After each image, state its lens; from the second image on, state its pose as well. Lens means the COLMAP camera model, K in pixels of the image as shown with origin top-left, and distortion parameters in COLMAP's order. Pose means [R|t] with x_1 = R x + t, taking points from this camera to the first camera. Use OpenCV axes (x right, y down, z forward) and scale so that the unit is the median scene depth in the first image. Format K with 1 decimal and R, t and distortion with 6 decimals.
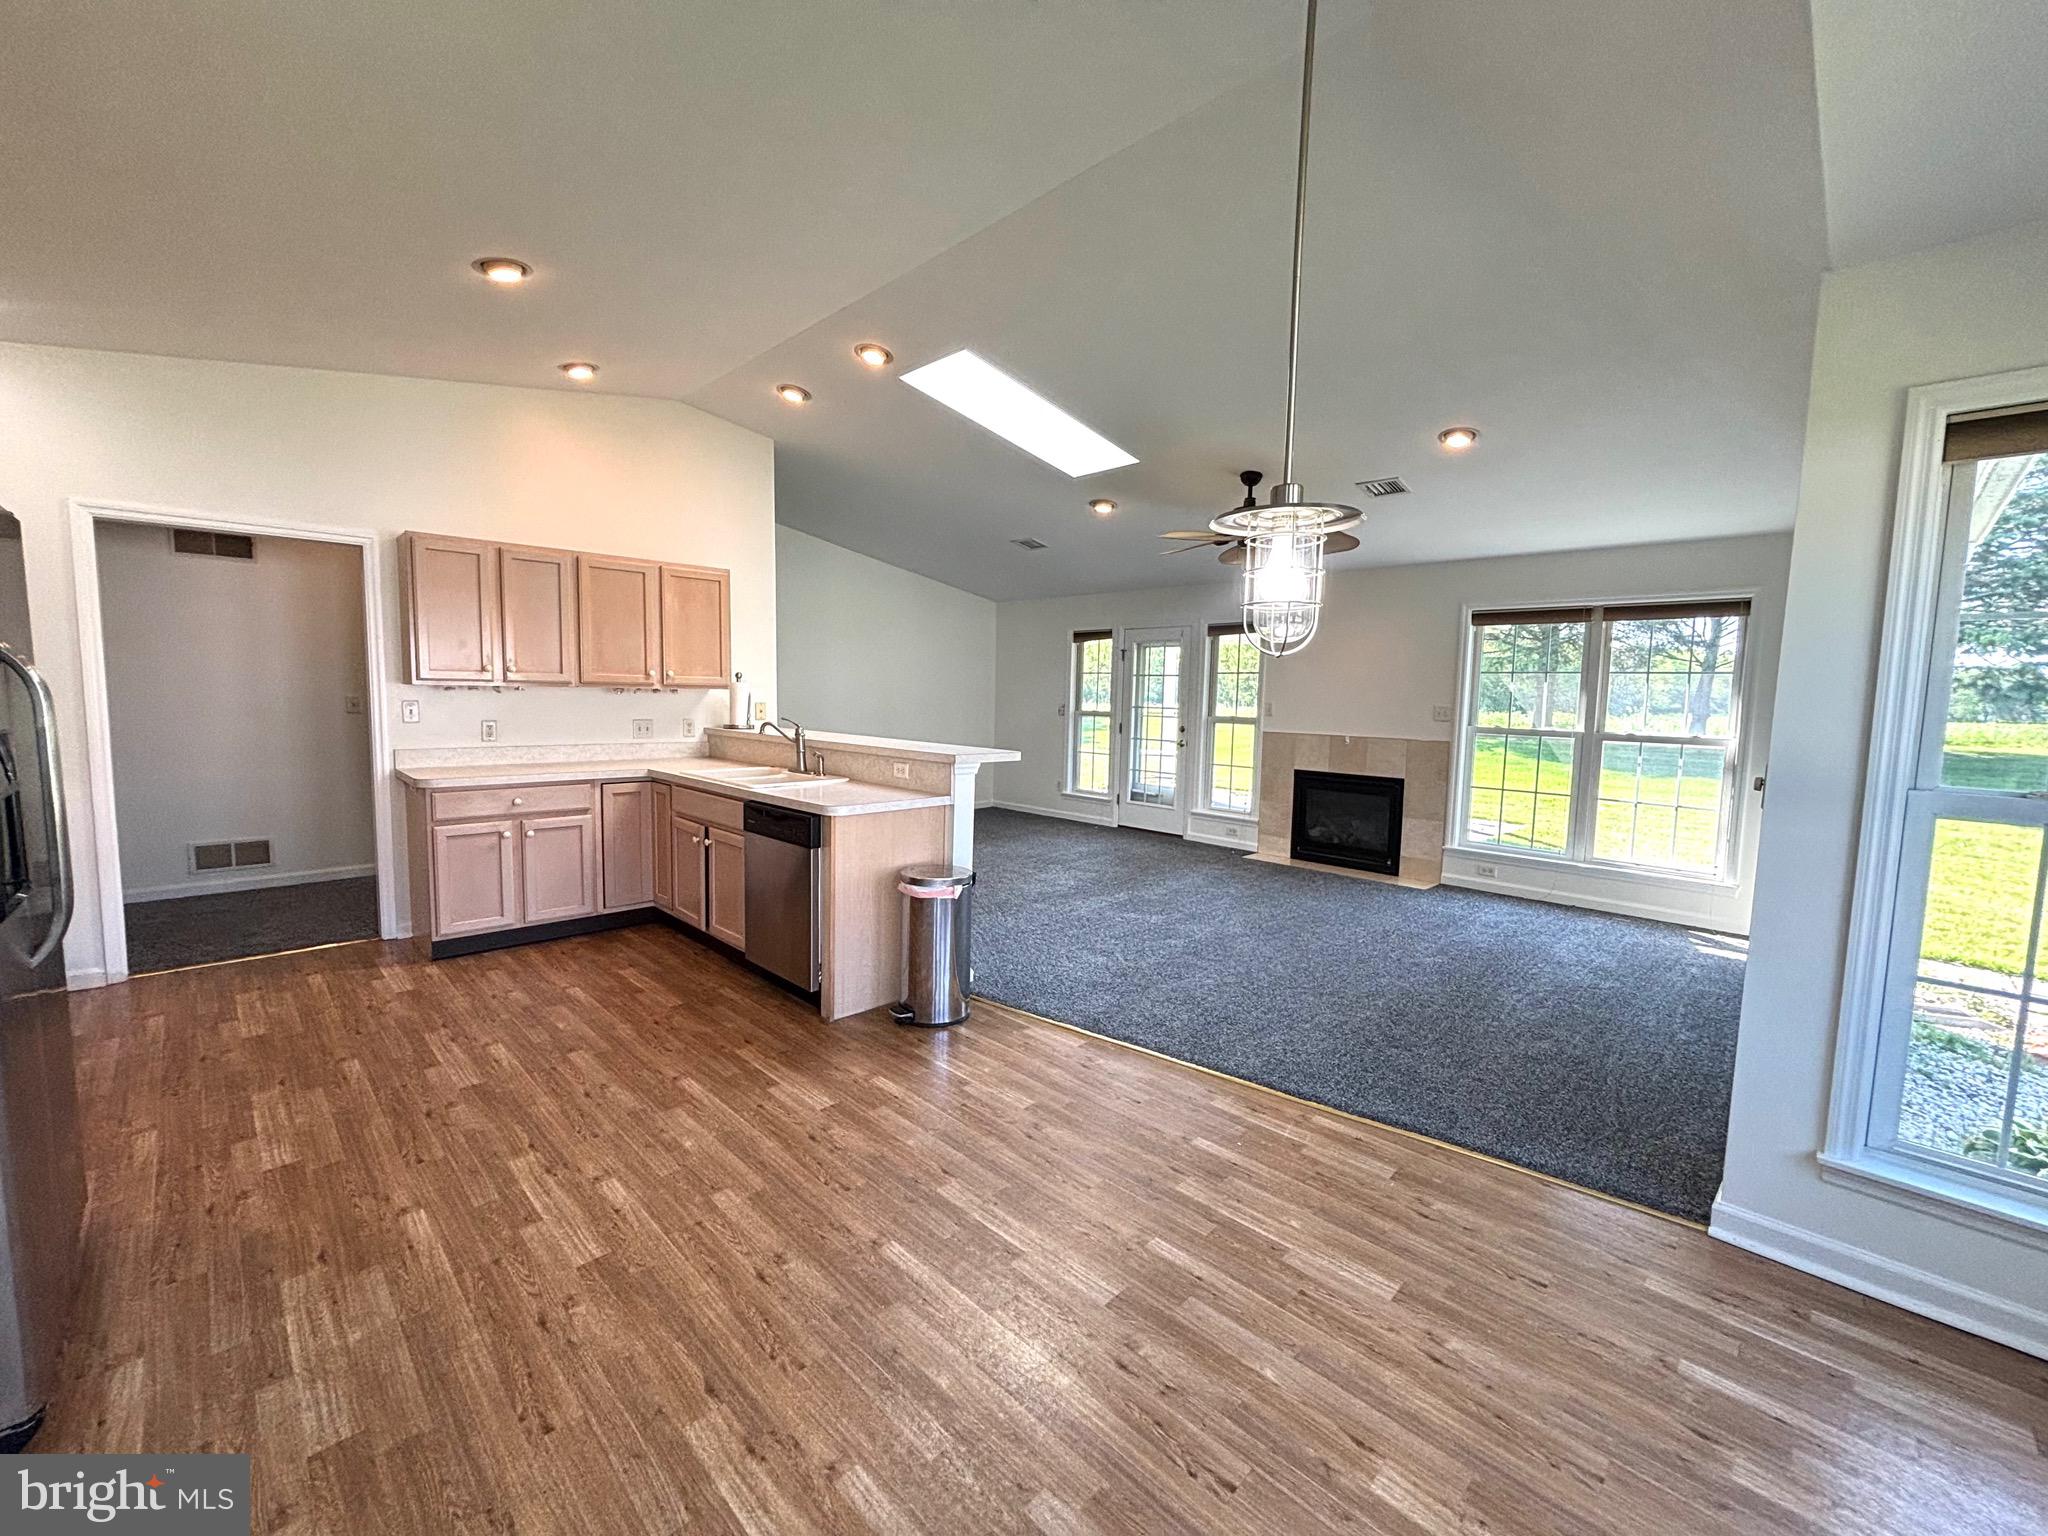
lens RADIAL K [[823.1, 0, 1024.0], [0, 823.1, 768.0], [0, 0, 1]] dist [-0.000736, 0.000039]
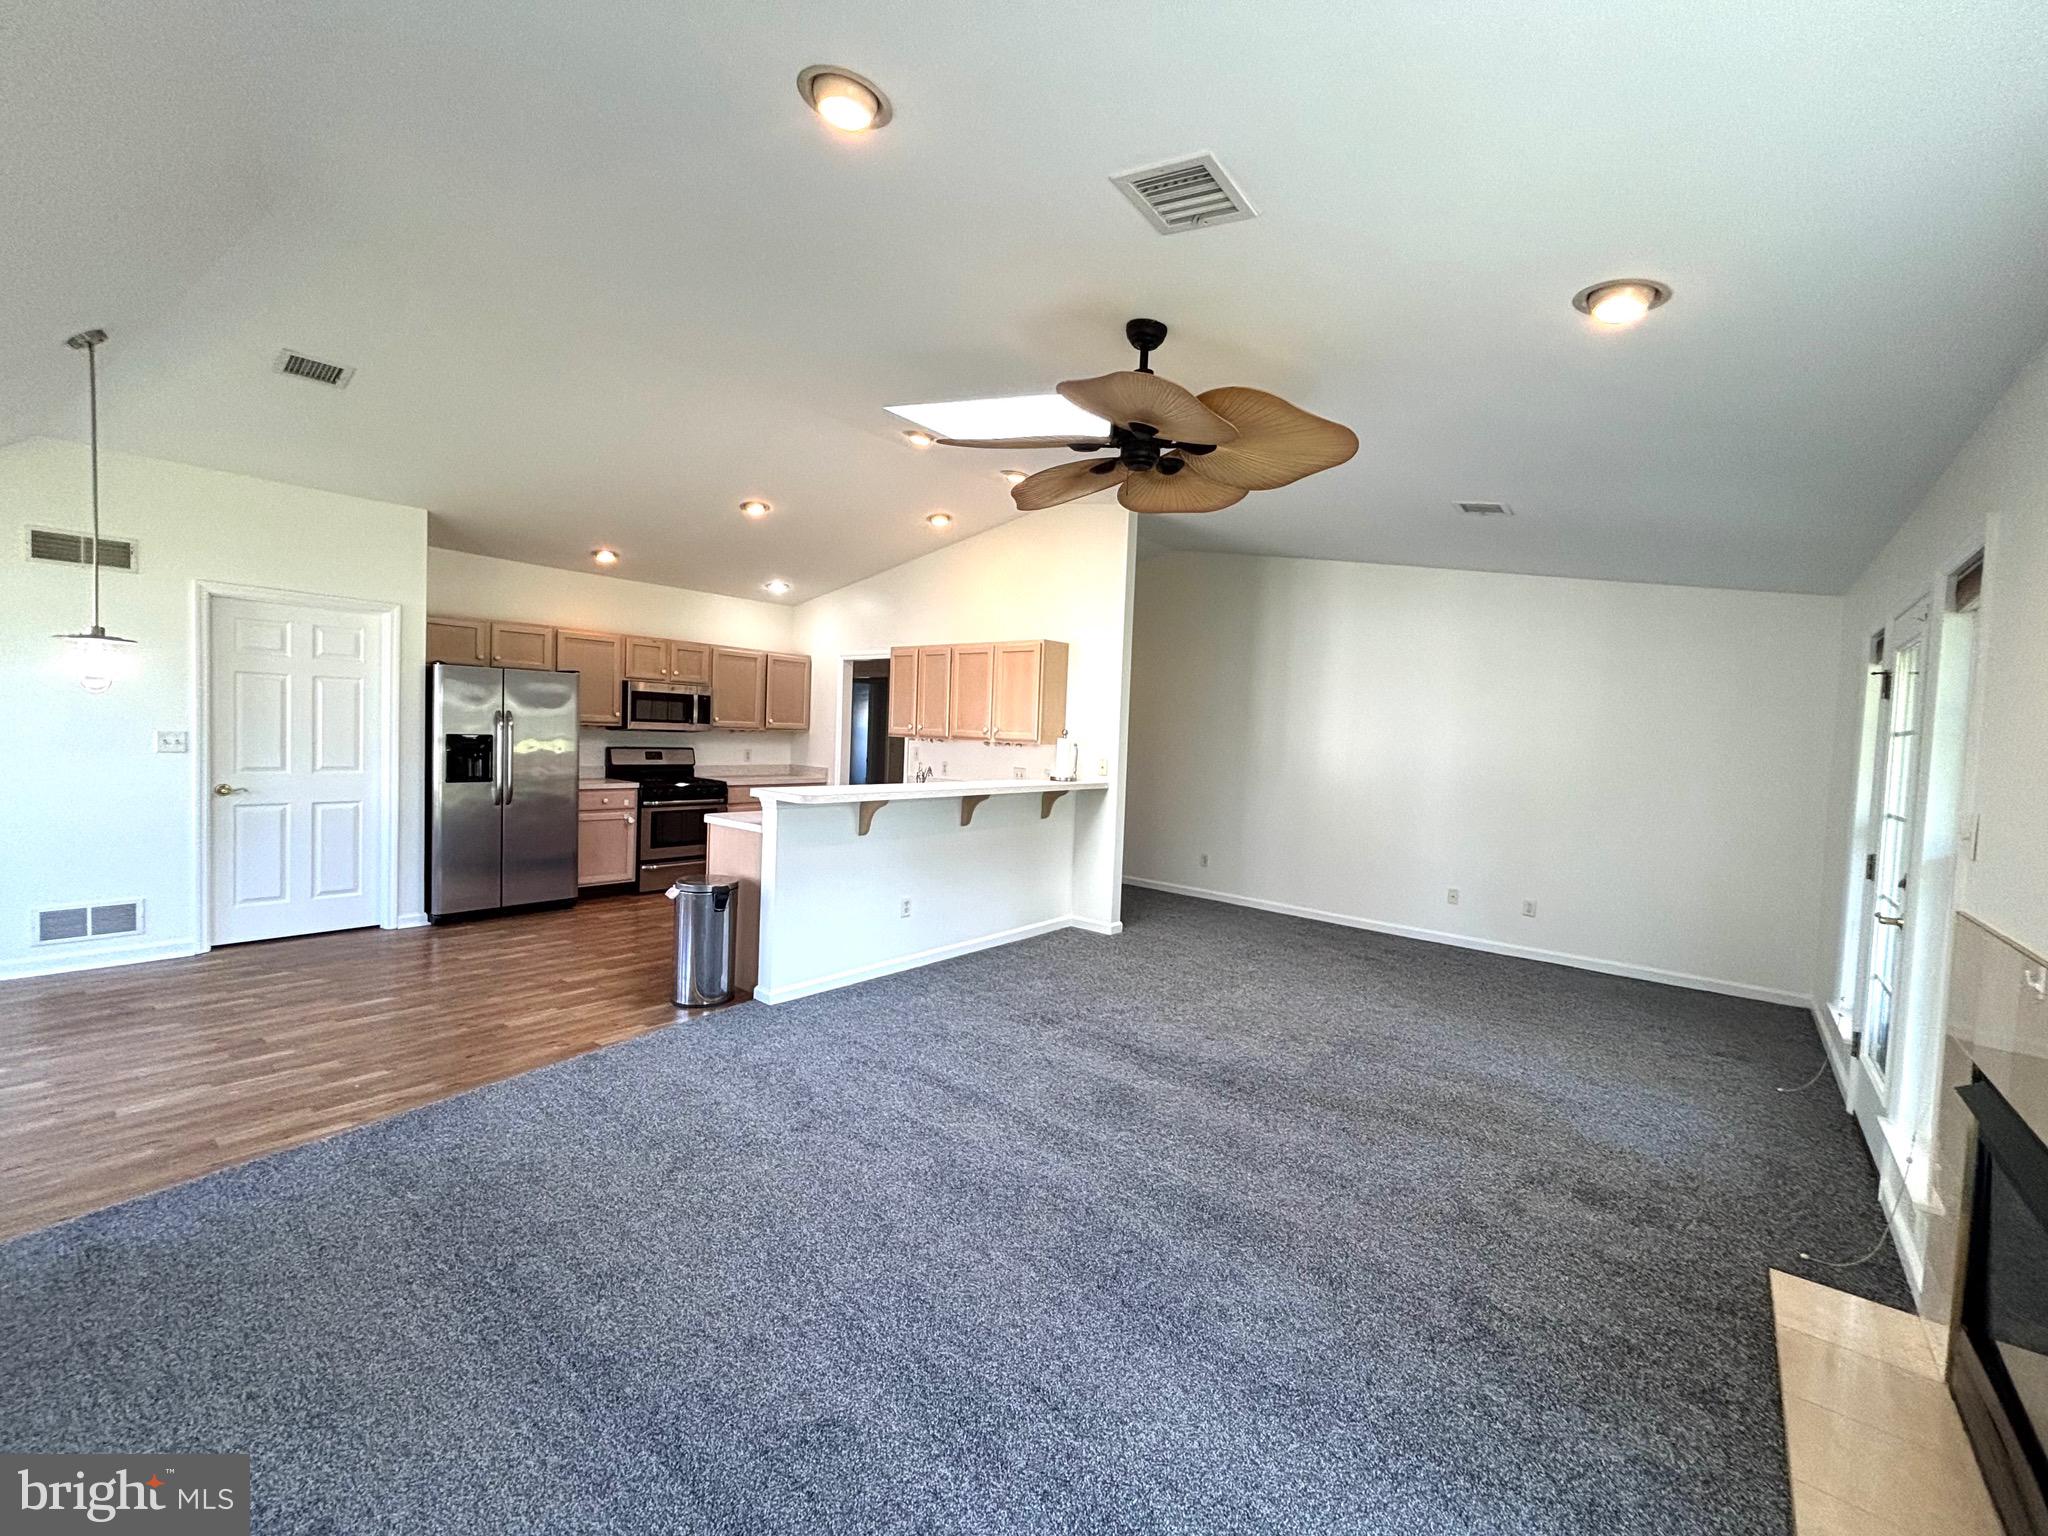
lens RADIAL K [[830.3, 0, 1025.0], [0, 830.3, 763.7], [0, 0, 1]] dist [0.003497, -0.000822]
pose [[0.096323, 0.023213, -0.995079, 0.878272], [-0.130181, 0.991434, 0.010526, -0.089514], [0.986800, 0.128527, 0.098520, 1.000707]]
